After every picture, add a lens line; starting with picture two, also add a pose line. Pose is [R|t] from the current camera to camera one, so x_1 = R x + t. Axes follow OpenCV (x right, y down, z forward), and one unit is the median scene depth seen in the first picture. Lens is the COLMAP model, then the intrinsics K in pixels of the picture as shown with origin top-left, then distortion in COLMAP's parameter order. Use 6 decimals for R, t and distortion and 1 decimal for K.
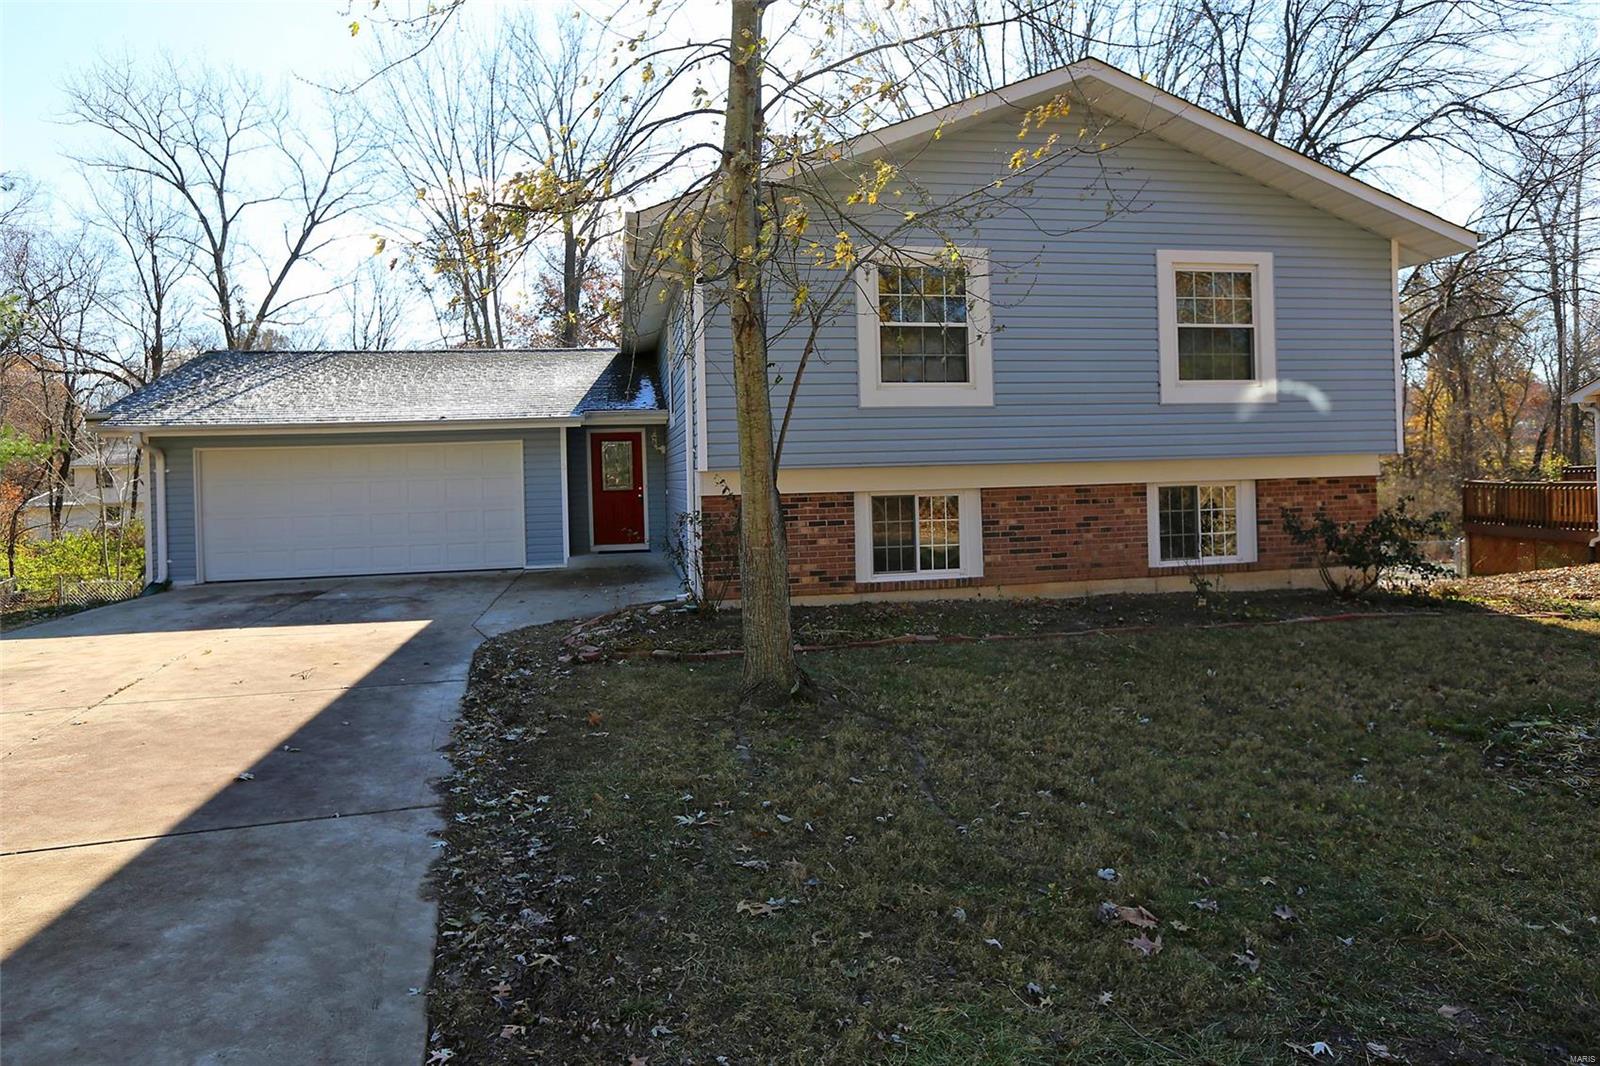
lens RADIAL K [[1072.0, 0, 799.7], [0, 1072.0, 517.4], [0, 0, 1]] dist [0.007007, 0.001848]
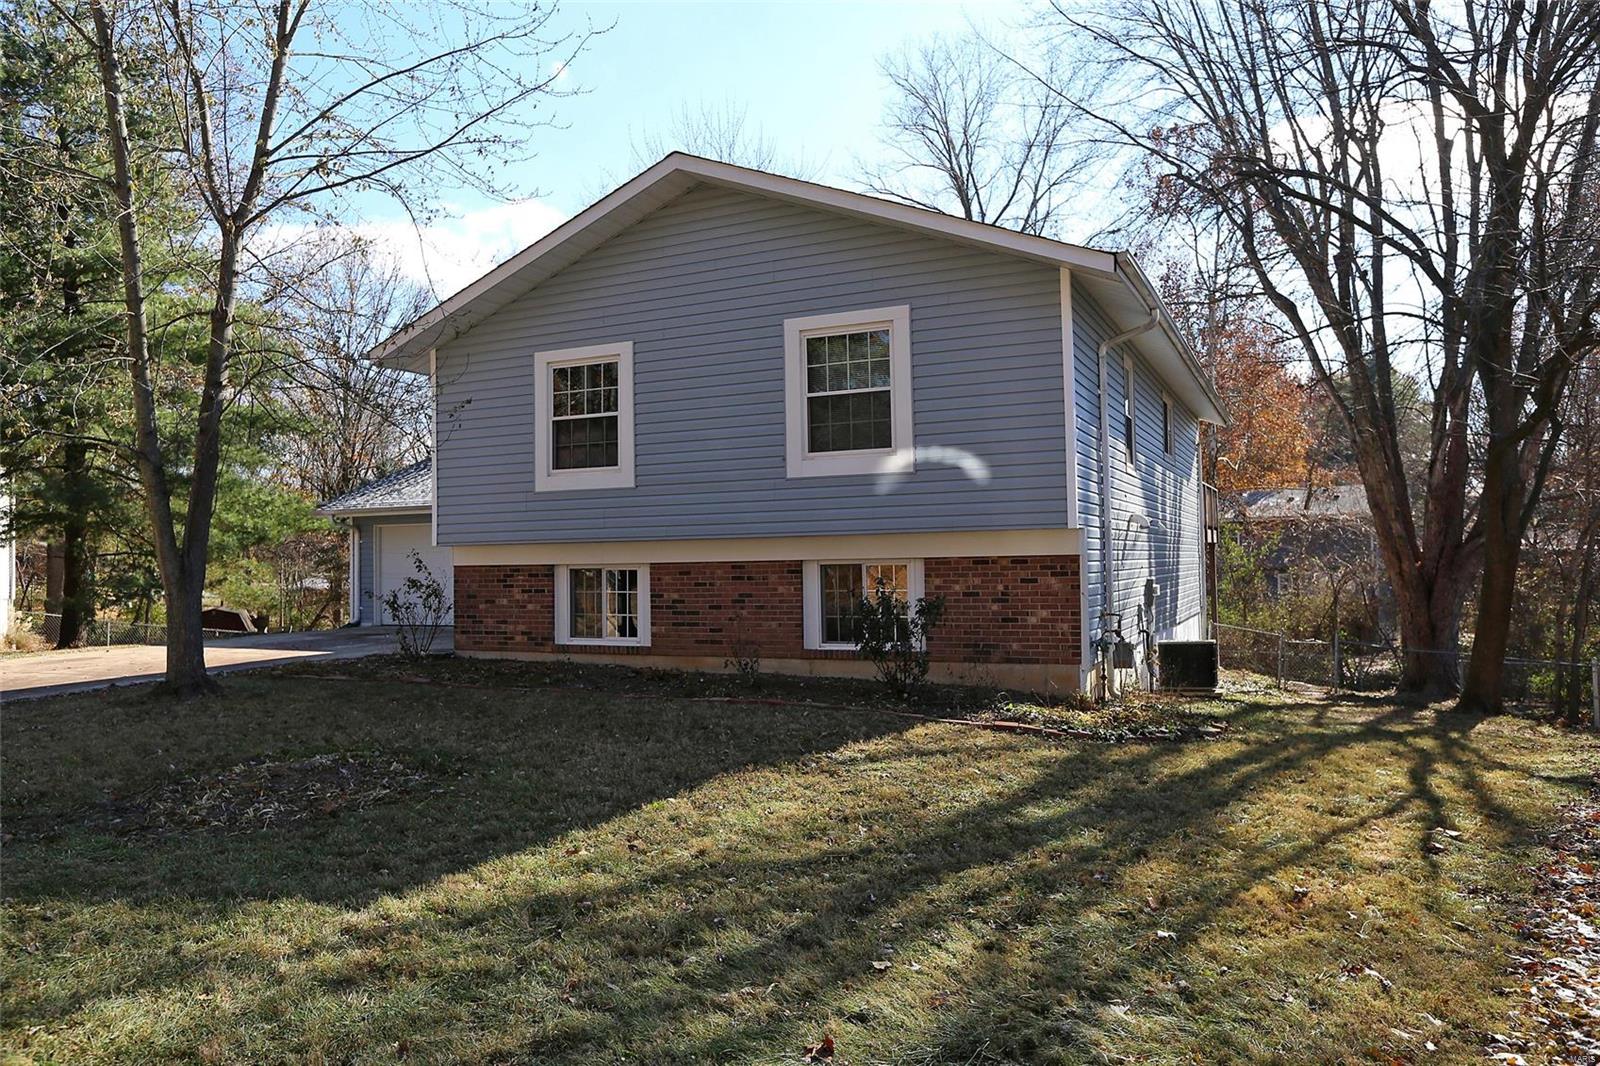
lens RADIAL K [[1126.7, 0, 797.9], [0, 1126.7, 548.4], [0, 0, 1]] dist [0.032295, 0.003008]
pose [[0.771987, 0.010951, -0.635544, 0.983518], [-0.019886, 0.999778, -0.006928, -0.036558], [0.635327, 0.017987, 0.772034, 0.225128]]
